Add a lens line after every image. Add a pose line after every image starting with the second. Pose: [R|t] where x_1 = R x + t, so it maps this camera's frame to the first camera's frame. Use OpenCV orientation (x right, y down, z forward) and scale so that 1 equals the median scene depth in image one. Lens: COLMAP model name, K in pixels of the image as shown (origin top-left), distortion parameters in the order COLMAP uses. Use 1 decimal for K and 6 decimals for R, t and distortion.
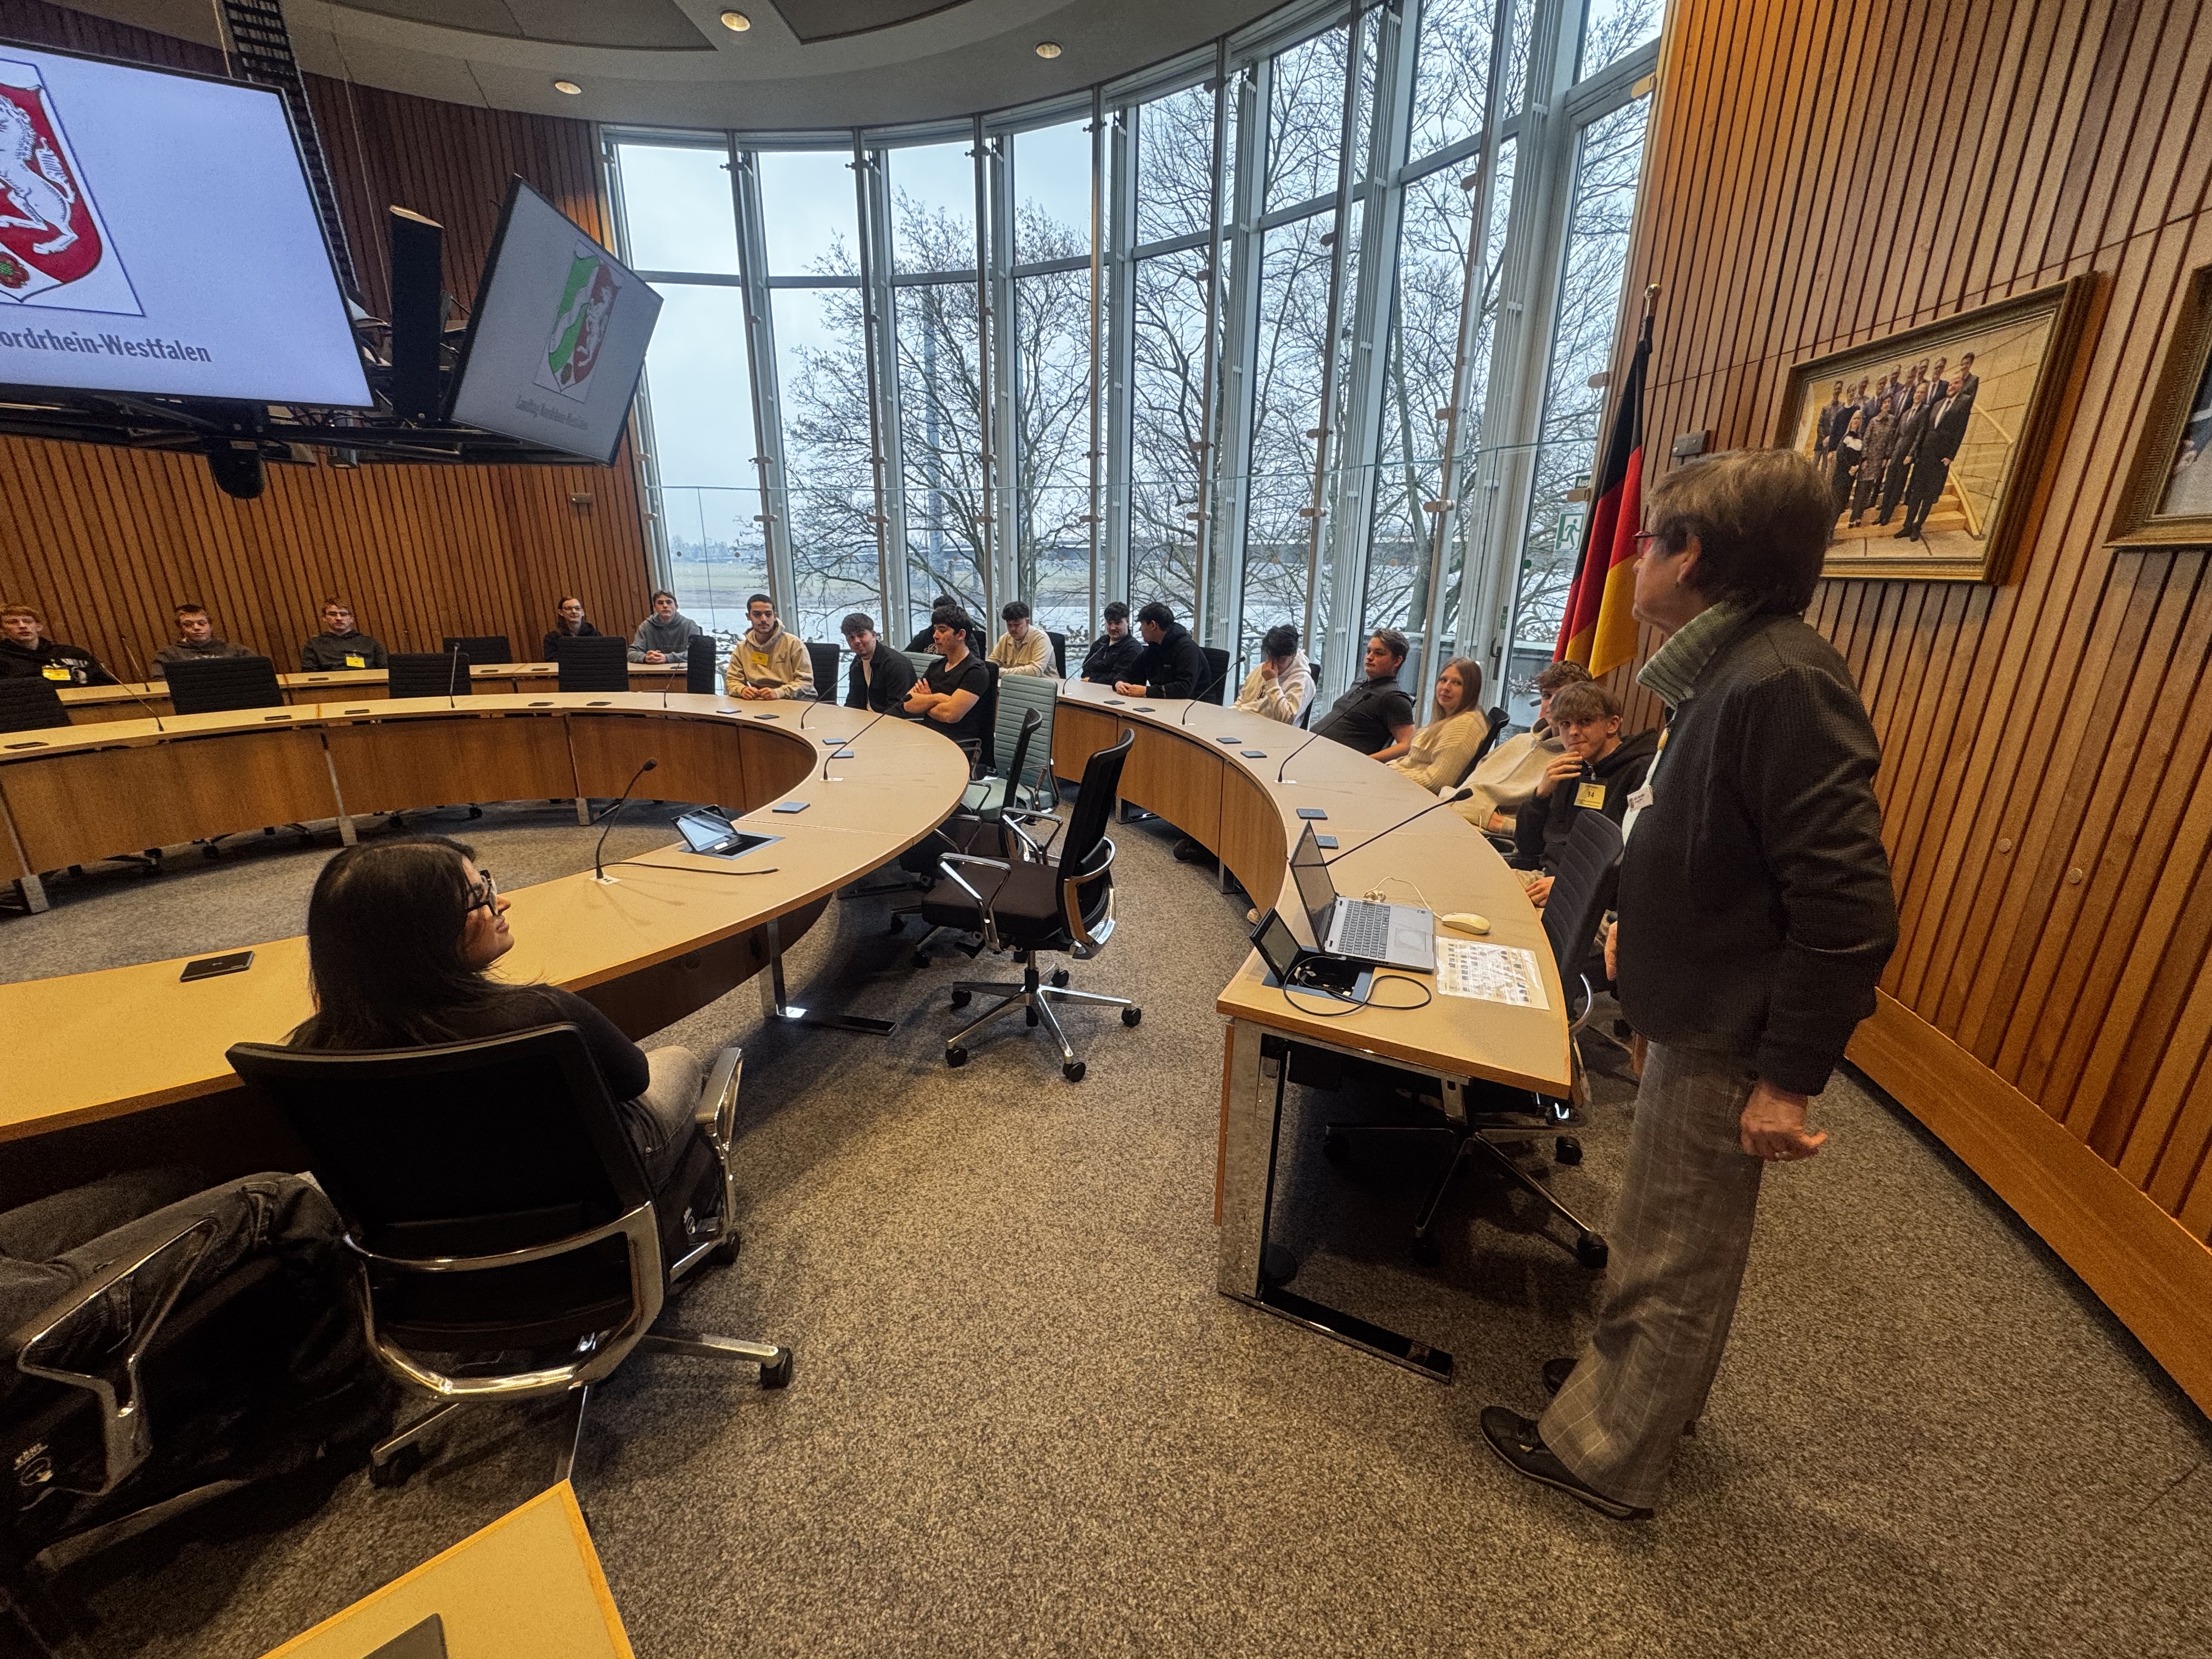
lens RADIAL K [[889.9, 0, 1105.4], [0, 889.9, 831.3], [0, 0, 1]] dist [0.003394, 0.000704]
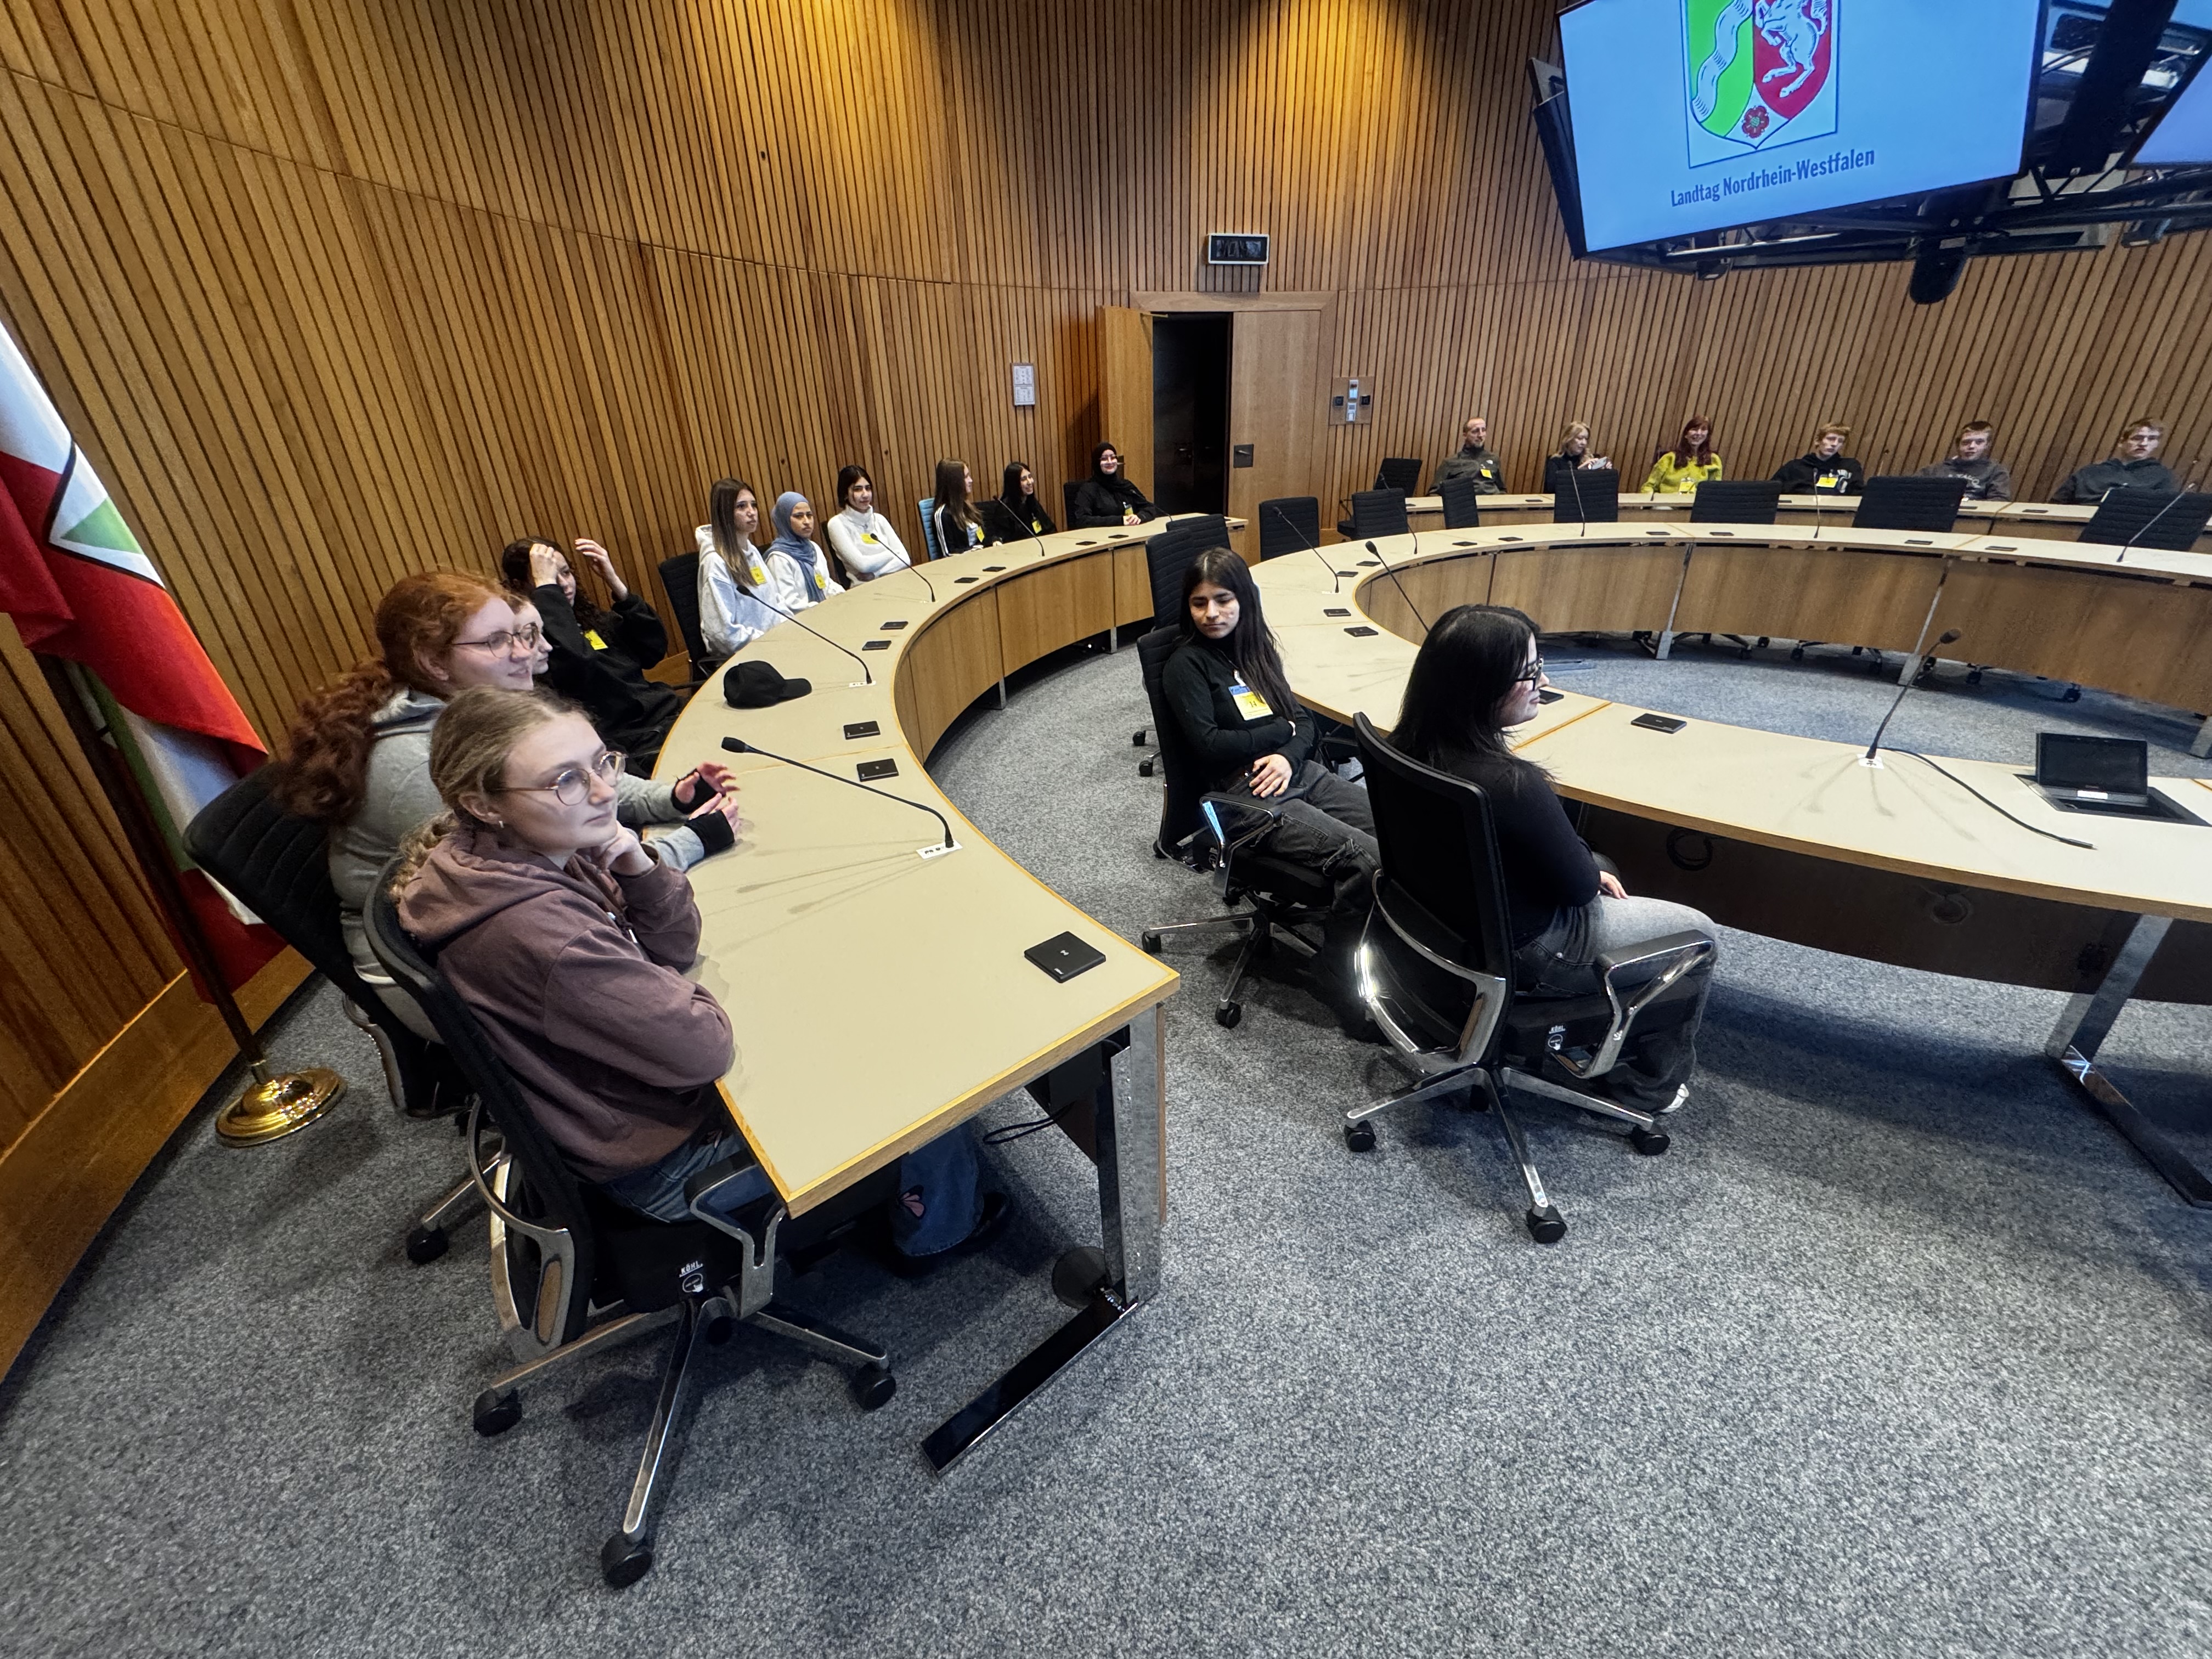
lens RADIAL K [[889.9, 0, 1109.9], [0, 889.9, 828.6], [0, 0, 1]] dist [0.003394, 0.000704]
pose [[-0.043646, 0.431824, -0.900901, 0.313688], [-0.270426, 0.862989, 0.426754, -0.067480], [0.961751, 0.262253, 0.079110, 0.282939]]
